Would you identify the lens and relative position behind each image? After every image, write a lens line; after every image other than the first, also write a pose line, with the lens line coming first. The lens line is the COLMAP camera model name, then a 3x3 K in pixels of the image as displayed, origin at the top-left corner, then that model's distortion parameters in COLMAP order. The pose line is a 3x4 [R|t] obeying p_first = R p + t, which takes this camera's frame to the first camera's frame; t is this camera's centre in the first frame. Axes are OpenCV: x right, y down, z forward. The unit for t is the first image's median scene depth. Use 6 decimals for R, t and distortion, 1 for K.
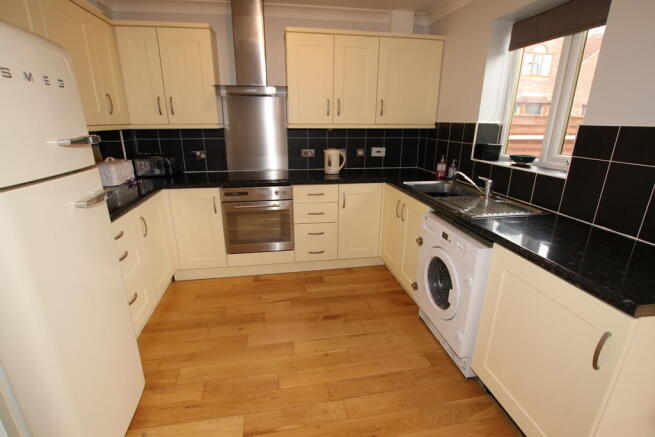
lens RADIAL K [[305.3, 0, 327.5], [0, 305.3, 218.5], [0, 0, 1]] dist [-0.026231, 0.000629]
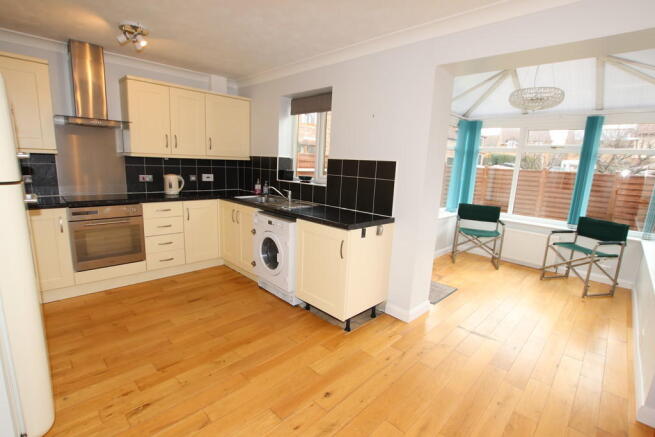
lens RADIAL K [[305.3, 0, 327.5], [0, 305.3, 218.5], [0, 0, 1]] dist [-0.026231, 0.000629]
pose [[0.813961, -0.076116, 0.575912, -0.208292], [0.138824, 0.988142, -0.065607, 0.125505], [-0.564088, 0.133352, 0.814875, -0.352352]]
